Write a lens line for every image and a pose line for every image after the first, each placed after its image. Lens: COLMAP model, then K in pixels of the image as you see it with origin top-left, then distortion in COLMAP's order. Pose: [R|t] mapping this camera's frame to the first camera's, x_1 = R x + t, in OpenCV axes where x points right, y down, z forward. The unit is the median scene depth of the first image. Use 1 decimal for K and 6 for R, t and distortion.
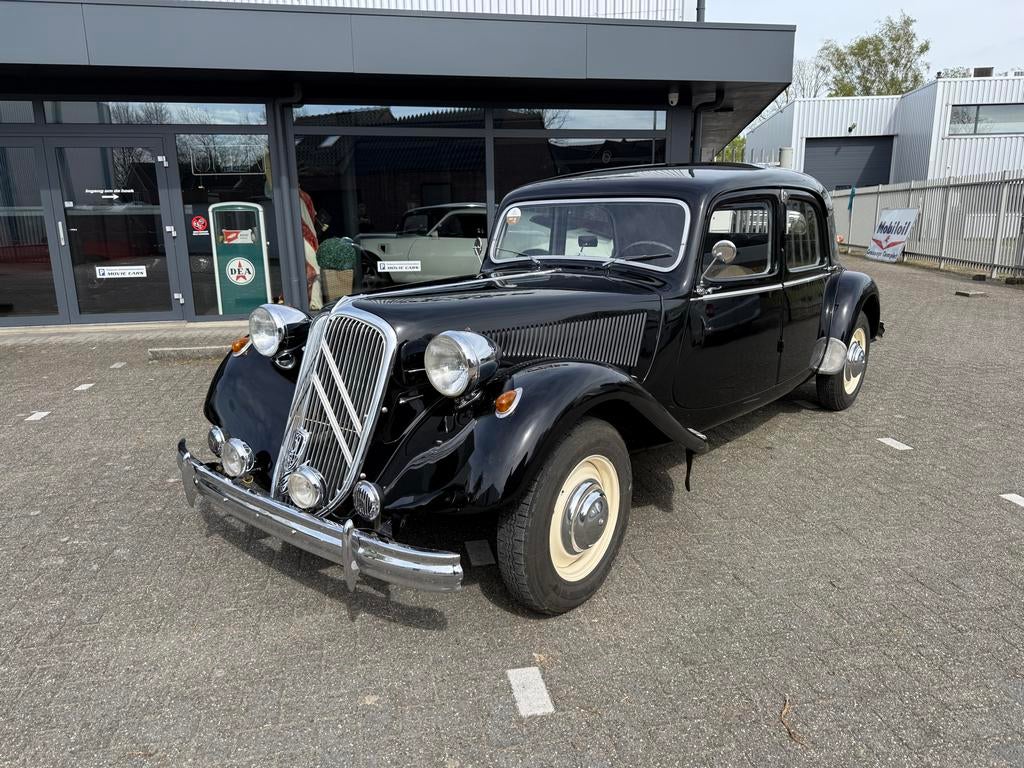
lens RADIAL K [[725.9, 0, 515.4], [0, 725.9, 383.3], [0, 0, 1]] dist [0.034123, -0.040322]
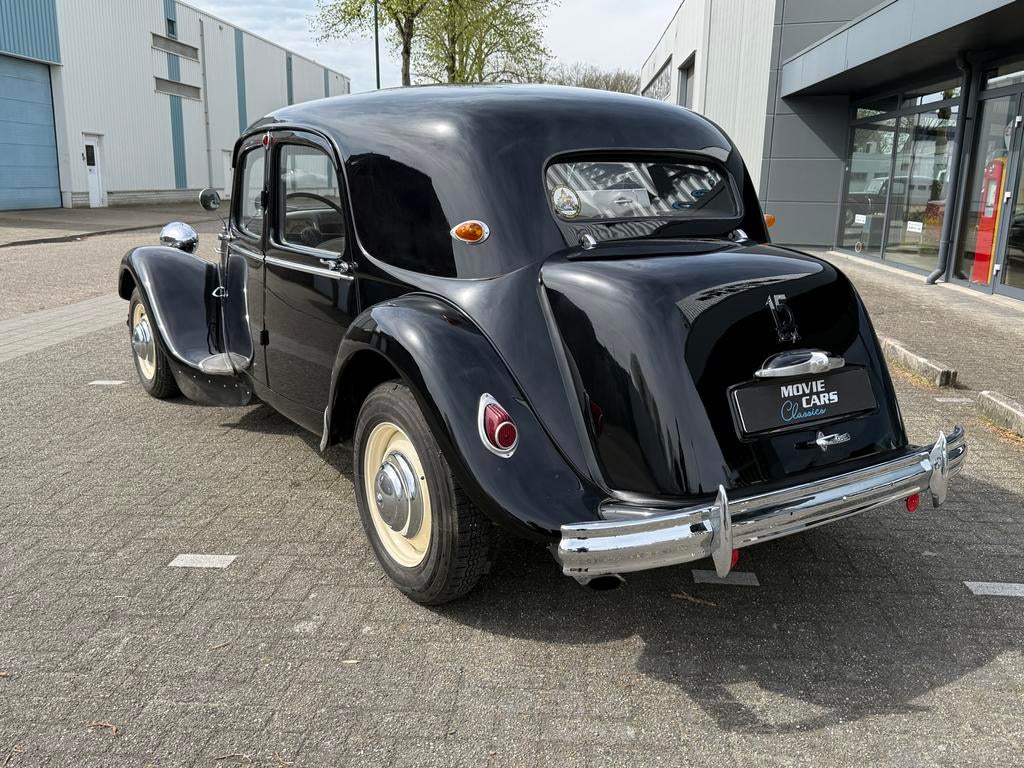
lens RADIAL K [[882.2, 0, 512.0], [0, 882.2, 384.0], [0, 0, 1]] dist [0.113513, -0.210731]
pose [[-0.275706, 0.221913, -0.935276, 1.105072], [-0.232008, 0.928858, 0.288783, -0.315642], [0.932823, 0.296611, -0.204606, 1.357792]]
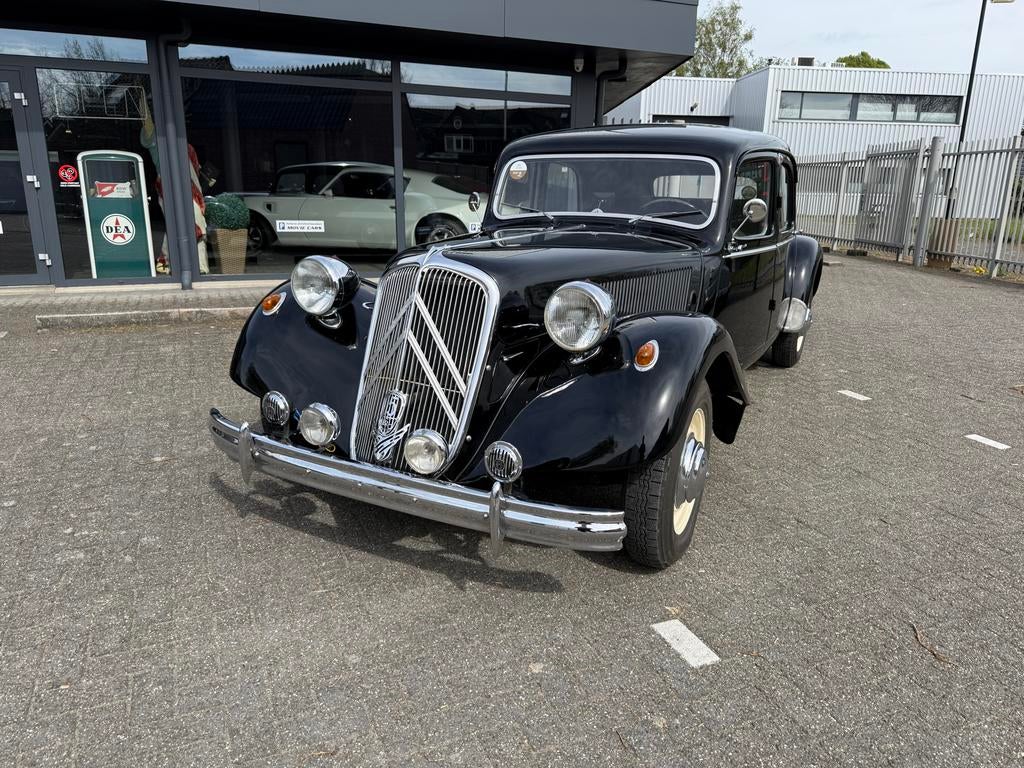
lens RADIAL K [[725.9, 0, 515.4], [0, 725.9, 383.3], [0, 0, 1]] dist [0.034123, -0.040322]
pose [[0.977217, -0.026429, 0.210591, -0.207062], [0.018020, 0.998966, 0.041748, 0.011167], [-0.211476, -0.037002, 0.976682, 0.045279]]
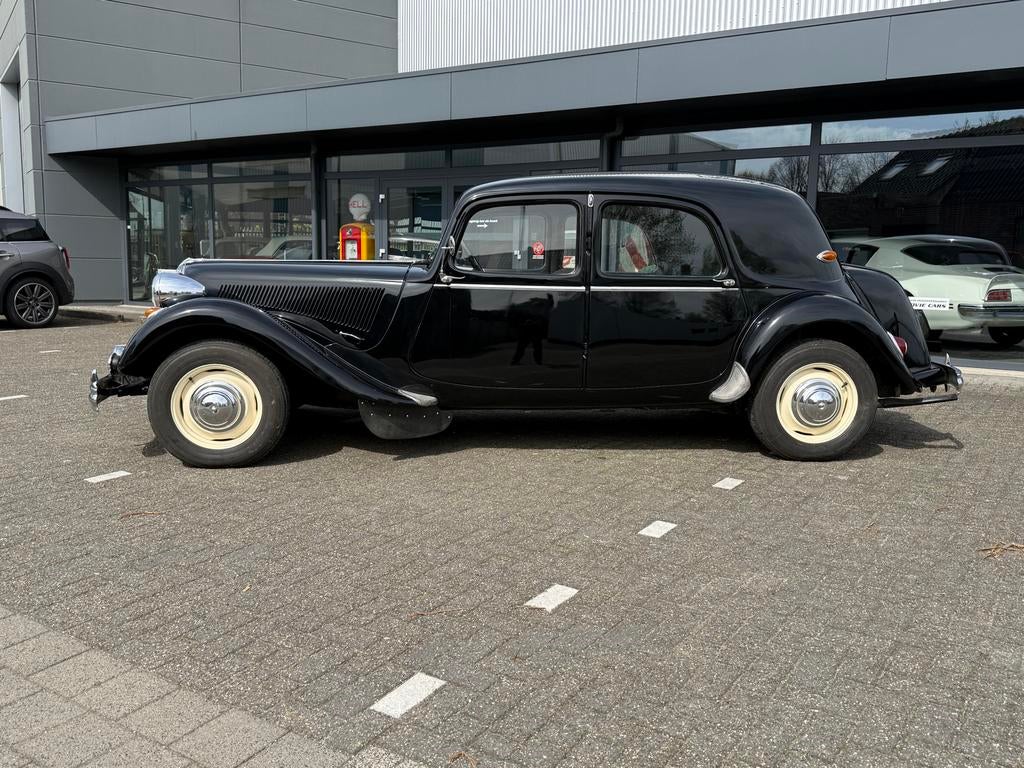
lens RADIAL K [[879.0, 0, 510.7], [0, 879.0, 390.0], [0, 0, 1]] dist [0.127131, -0.223919]
pose [[0.699482, 0.126327, -0.703396, 1.079676], [-0.187230, 0.982267, -0.009777, 0.033665], [0.689688, 0.138536, 0.710731, 0.069316]]
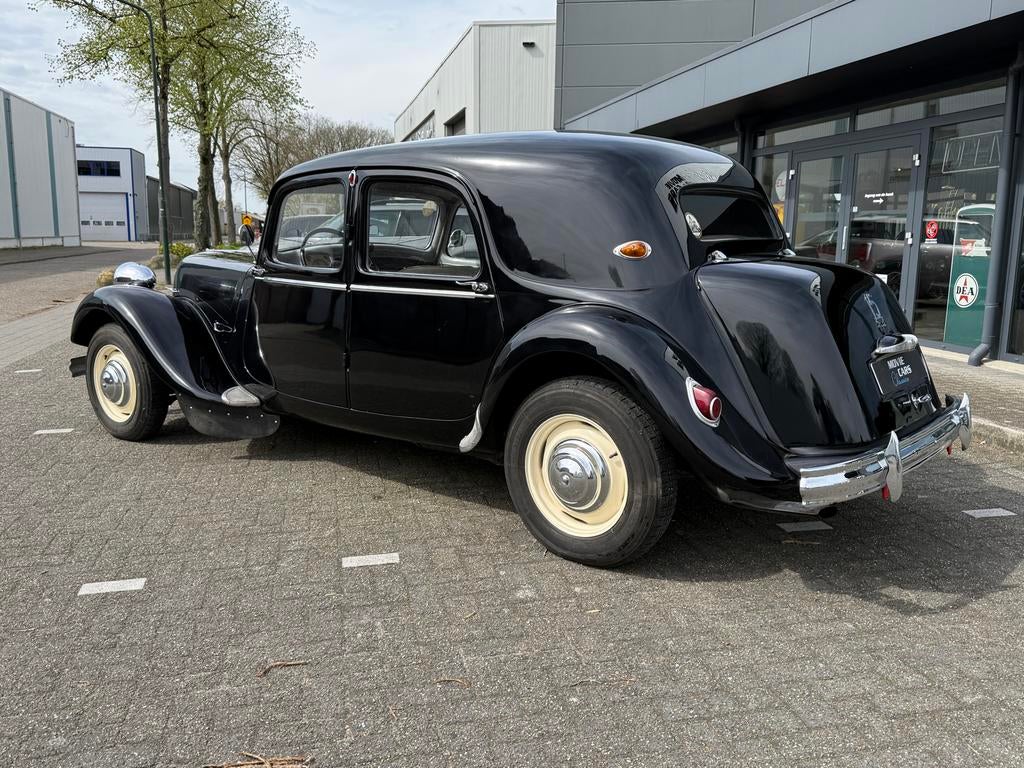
lens RADIAL K [[879.0, 0, 510.7], [0, 879.0, 390.0], [0, 0, 1]] dist [0.127131, -0.223919]
pose [[0.011869, 0.184957, -0.982675, 1.264501], [-0.238924, 0.954803, 0.176825, -0.224751], [0.970966, 0.232686, 0.055524, 1.061013]]
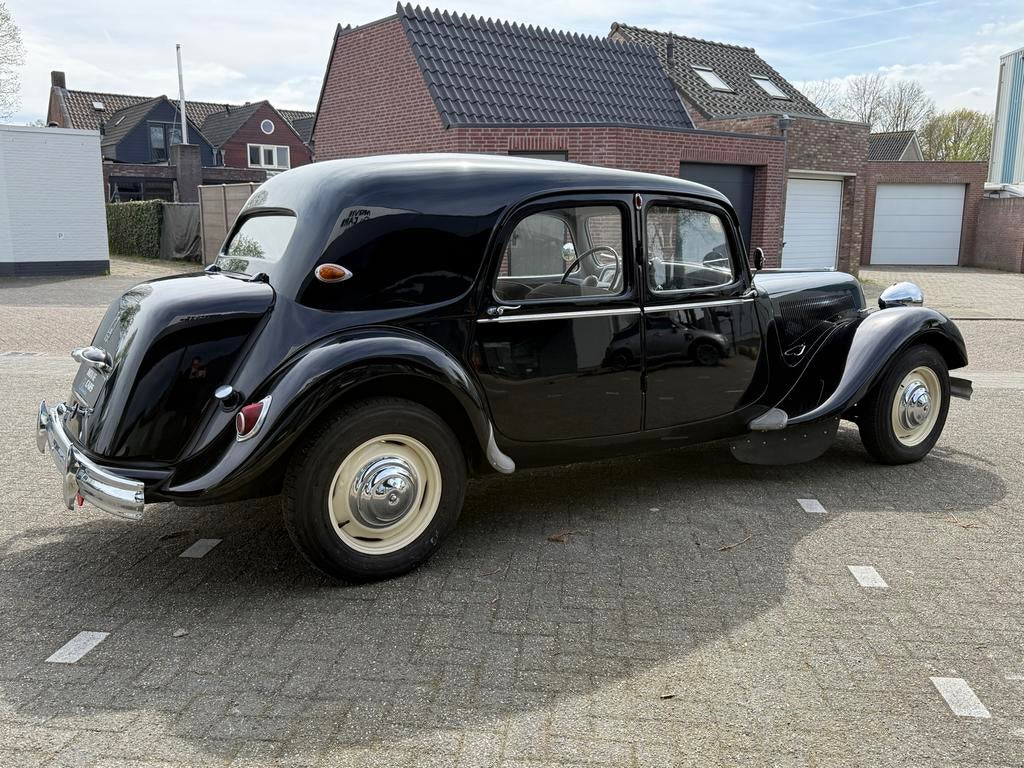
lens RADIAL K [[864.3, 0, 508.1], [0, 864.3, 403.5], [0, 0, 1]] dist [0.118100, -0.174370]
pose [[-0.958141, -0.055474, 0.280870, -0.065680], [0.066955, 0.910423, 0.408224, -0.463883], [-0.278356, 0.409942, -0.868600, 2.007632]]
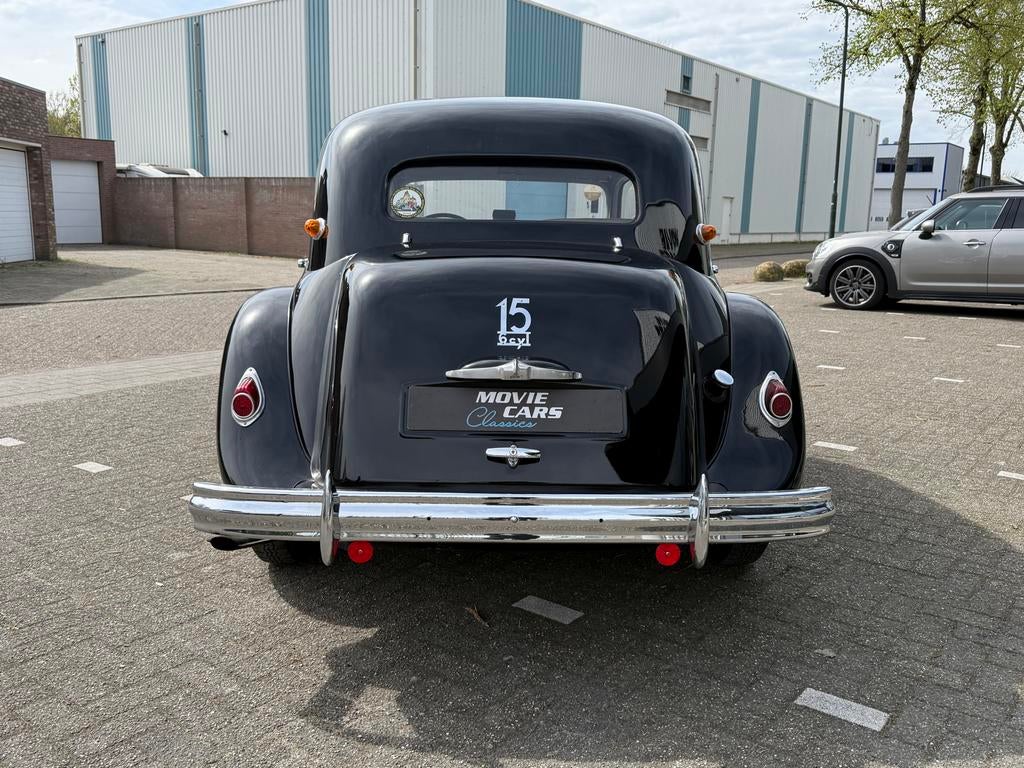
lens RADIAL K [[882.2, 0, 512.0], [0, 882.2, 384.0], [0, 0, 1]] dist [0.113513, -0.210731]
pose [[-0.755293, 0.116979, -0.644863, 0.856107], [-0.160933, 0.920713, 0.355511, -0.385583], [0.635321, 0.372295, -0.676582, 1.769908]]
